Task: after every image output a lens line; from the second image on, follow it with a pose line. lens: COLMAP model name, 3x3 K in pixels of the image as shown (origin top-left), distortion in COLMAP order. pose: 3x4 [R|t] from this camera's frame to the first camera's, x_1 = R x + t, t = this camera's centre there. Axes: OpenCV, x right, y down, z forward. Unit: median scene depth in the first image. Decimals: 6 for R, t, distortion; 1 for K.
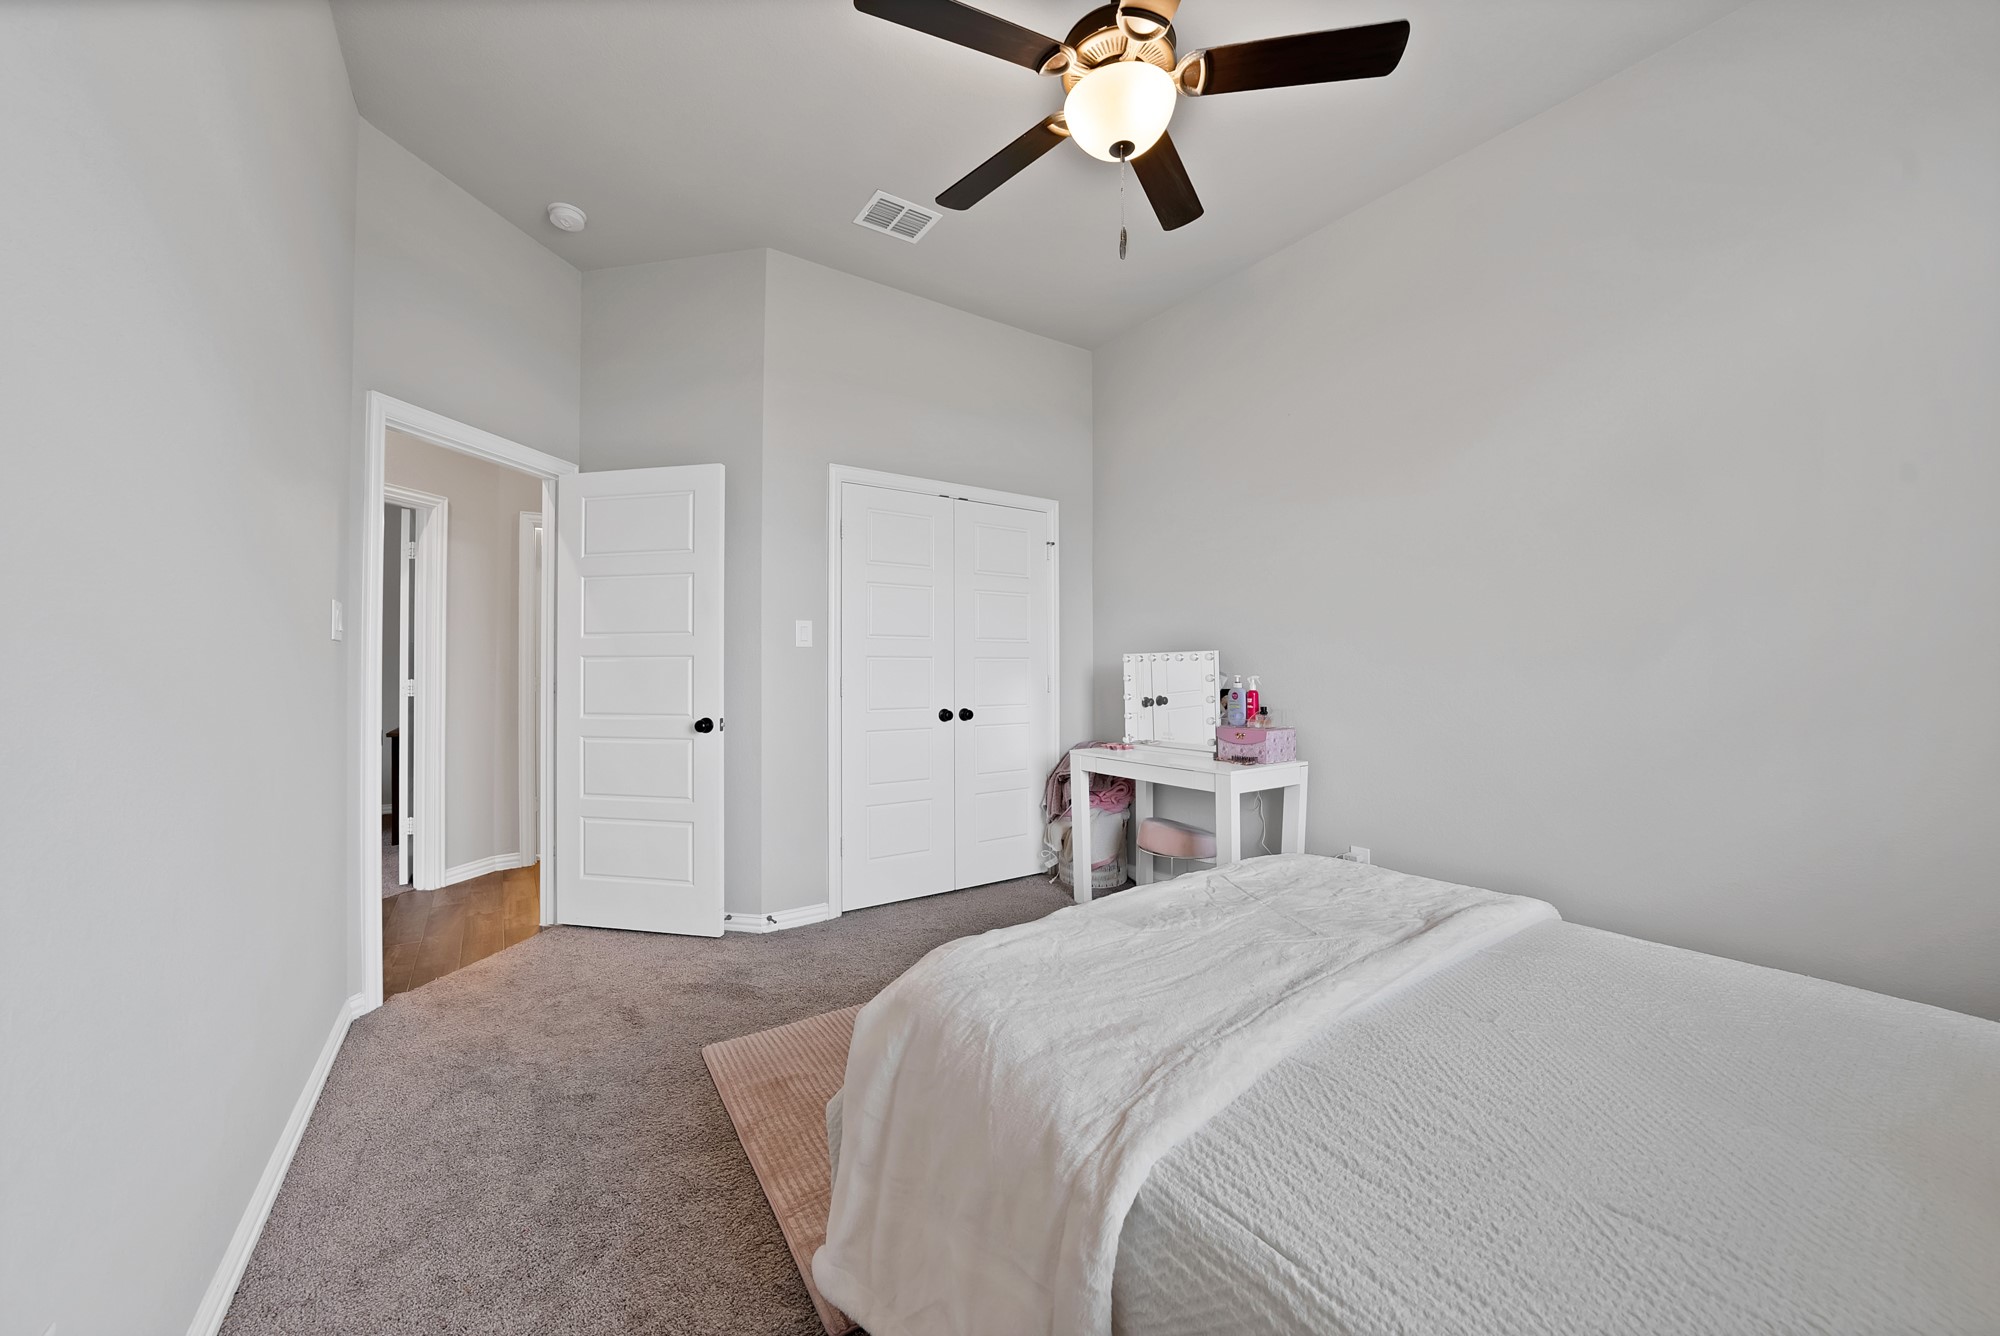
lens RADIAL K [[722.5, 0, 1006.3], [0, 722.5, 672.1], [0, 0, 1]] dist [-0.021972, 0.004170]
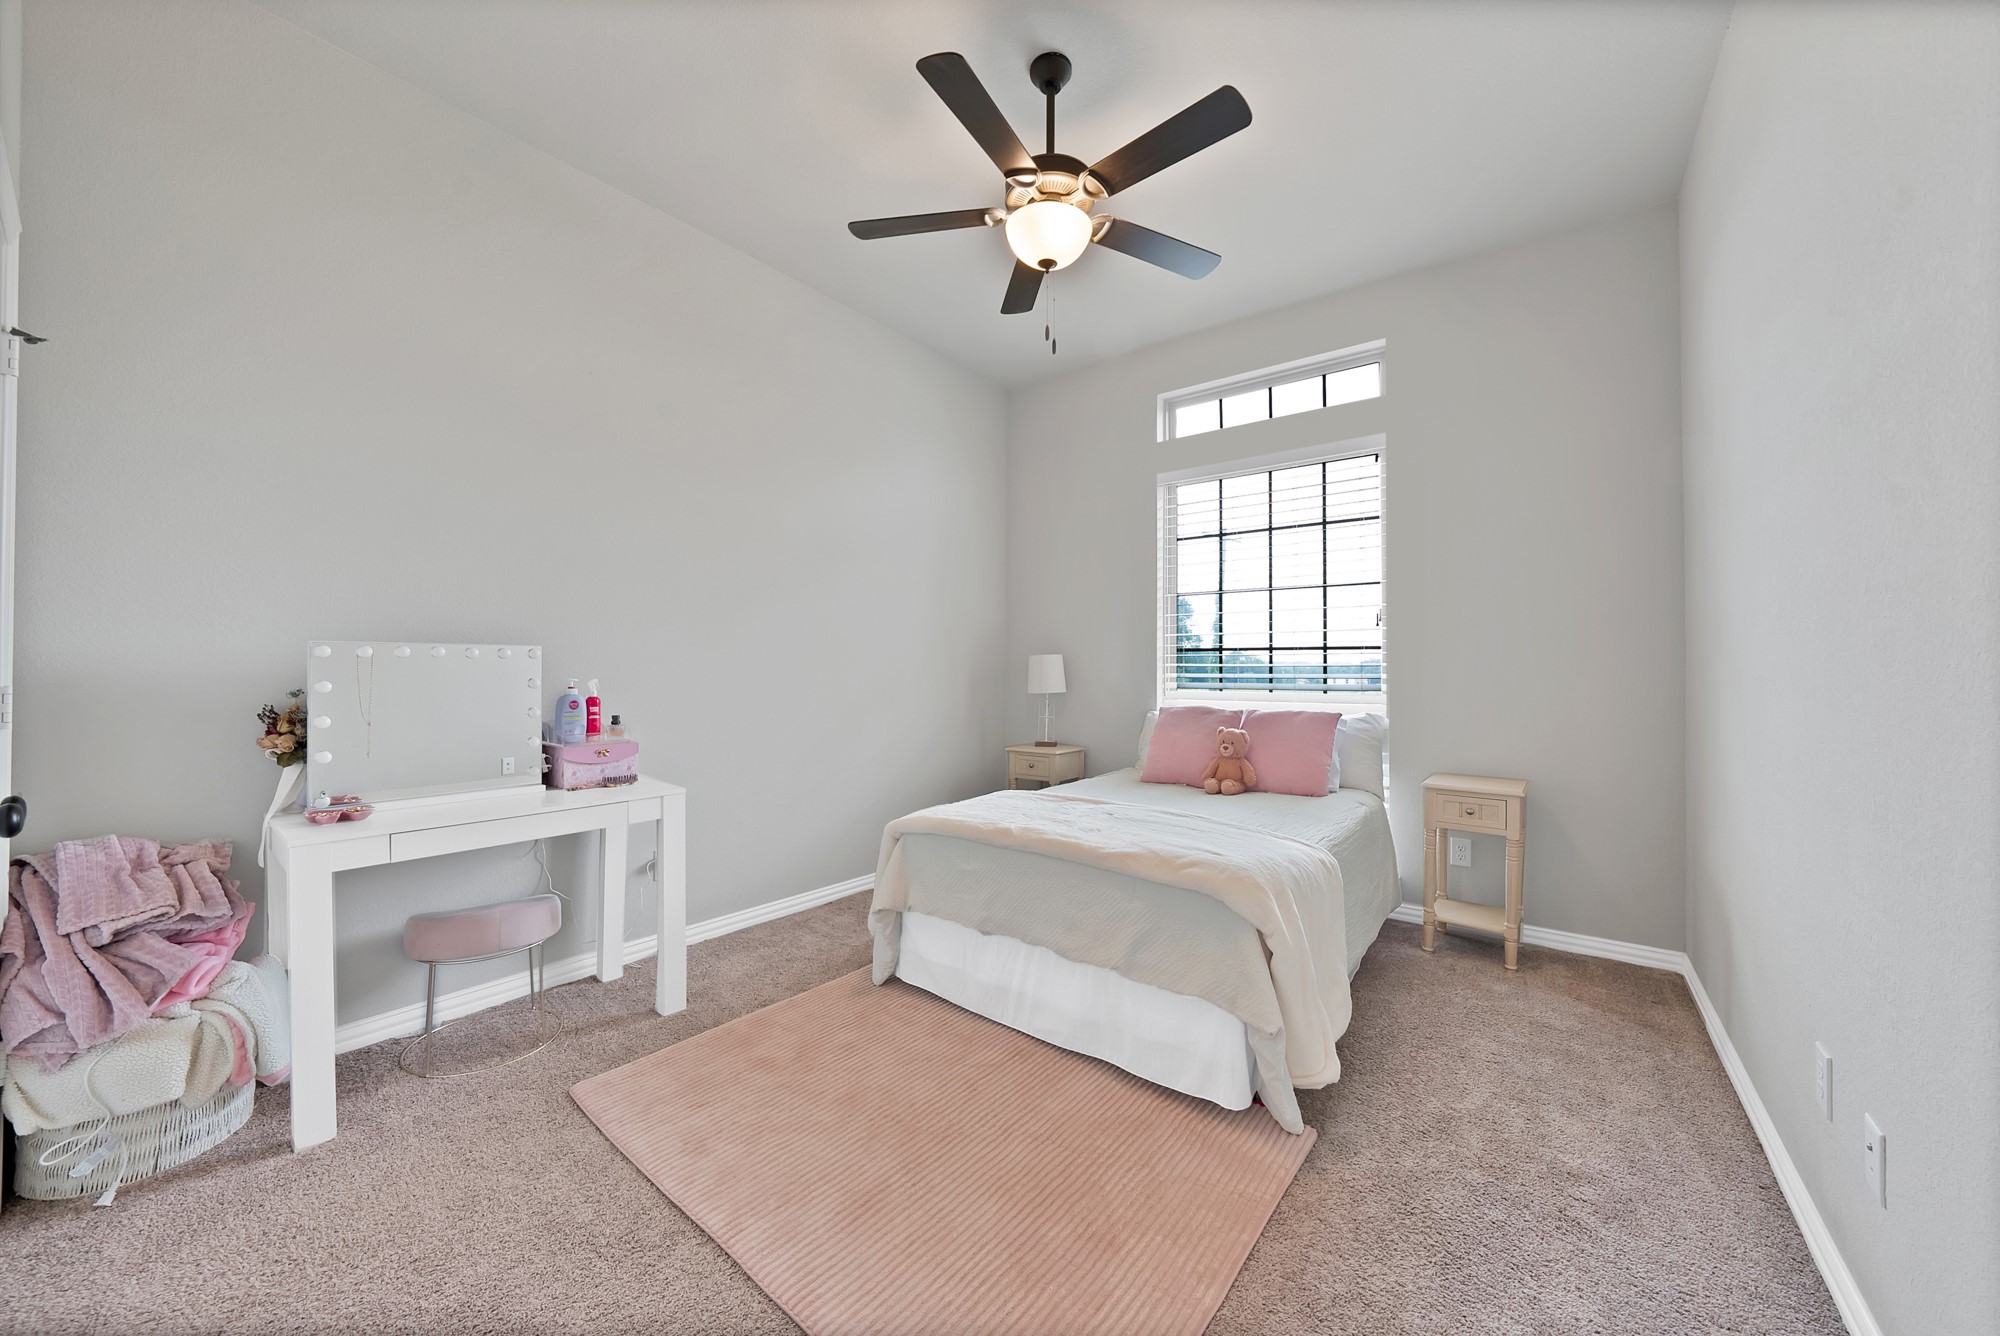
lens RADIAL K [[722.5, 0, 999.8], [0, 722.5, 663.4], [0, 0, 1]] dist [-0.021972, 0.004170]
pose [[-0.274210, 0.003687, 0.961663, -0.564181], [-0.003229, 0.999983, -0.004754, -0.010055], [-0.961664, -0.004409, -0.274194, 0.778573]]
